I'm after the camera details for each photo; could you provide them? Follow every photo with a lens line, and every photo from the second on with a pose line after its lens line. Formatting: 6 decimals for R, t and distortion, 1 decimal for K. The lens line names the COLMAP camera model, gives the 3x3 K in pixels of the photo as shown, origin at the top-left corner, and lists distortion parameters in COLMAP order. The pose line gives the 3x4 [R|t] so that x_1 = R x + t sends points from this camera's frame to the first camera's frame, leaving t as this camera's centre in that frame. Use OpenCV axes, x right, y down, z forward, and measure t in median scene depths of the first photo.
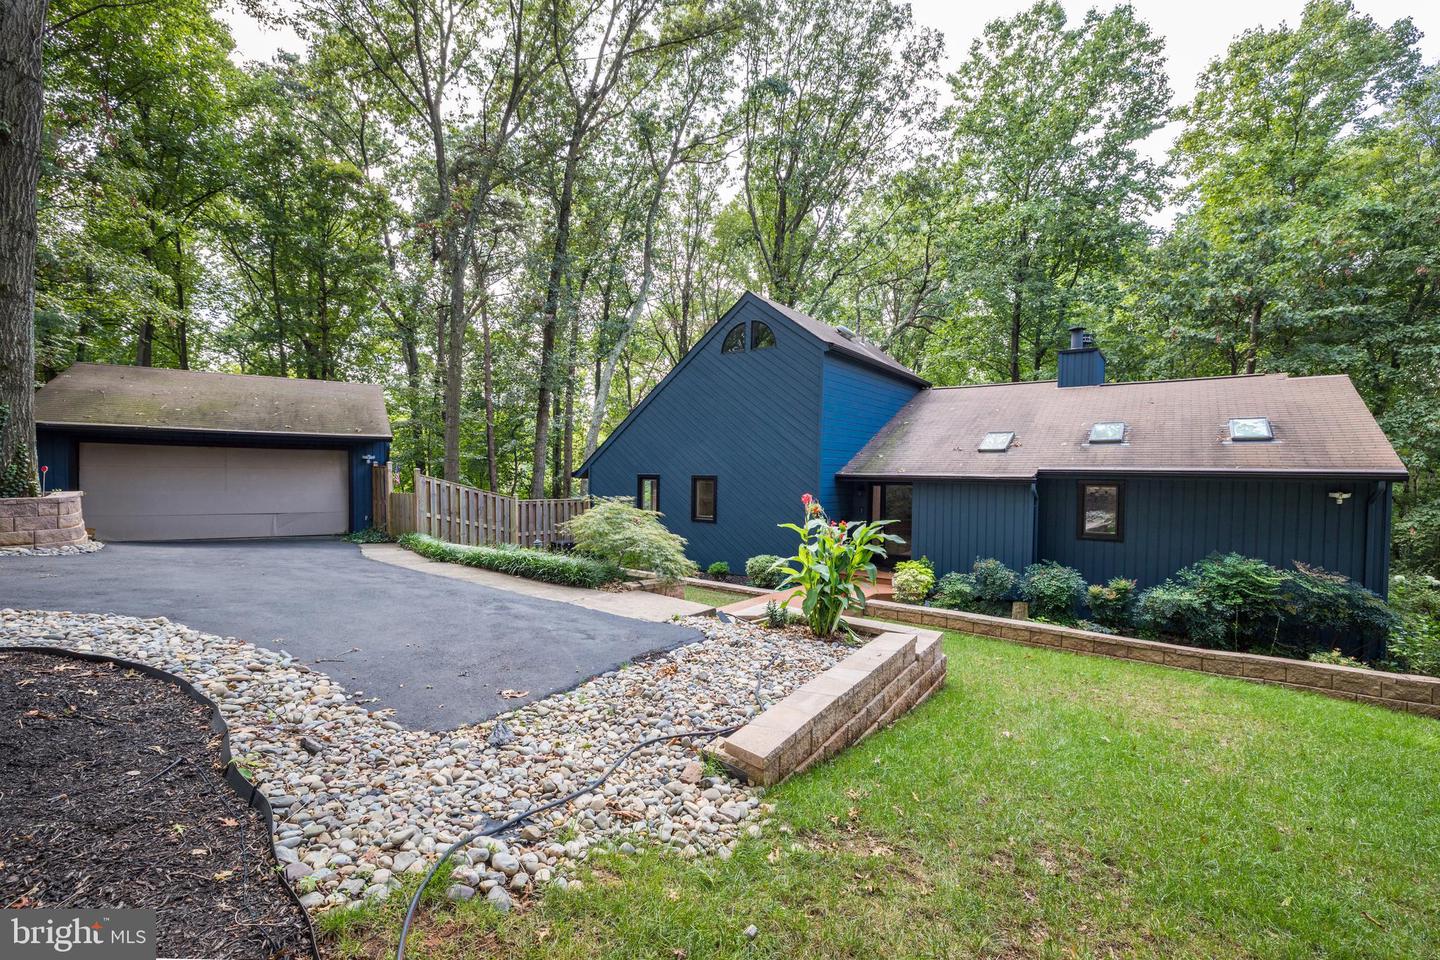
lens RADIAL K [[601.4, 0, 723.0], [0, 601.4, 483.0], [0, 0, 1]] dist [0.001926, 0.000374]
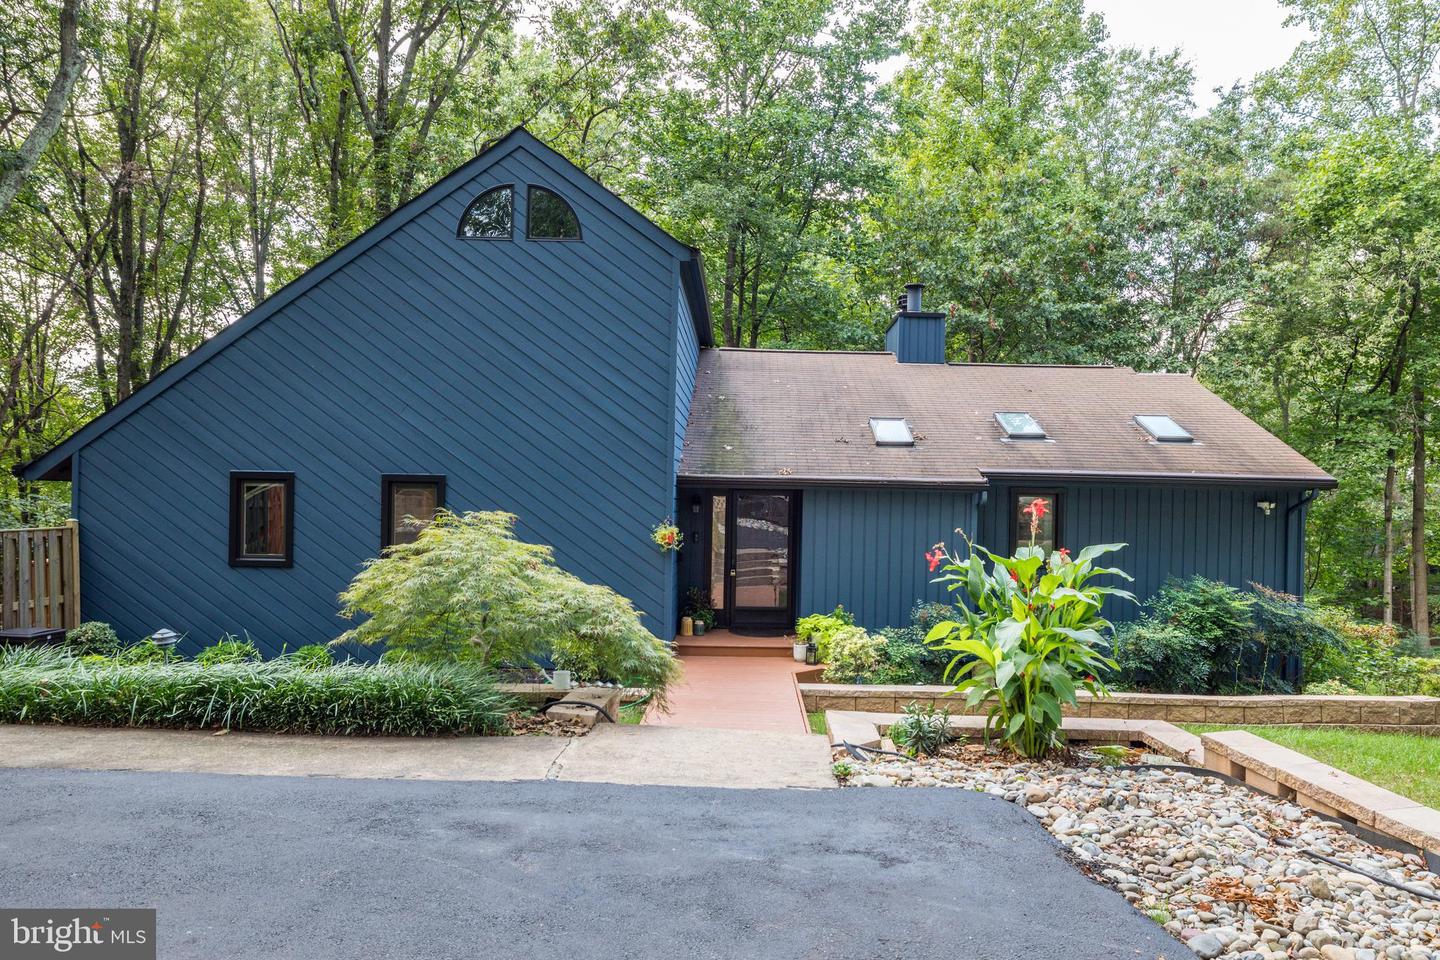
lens RADIAL K [[915.8, 0, 728.2], [0, 915.8, 492.5], [0, 0, 1]] dist [-0.005960, -0.004121]
pose [[0.815398, 0.004345, 0.578884, -0.353592], [0.000357, 0.999968, -0.008008, 0.010296], [-0.578900, 0.006736, 0.815371, 0.303401]]
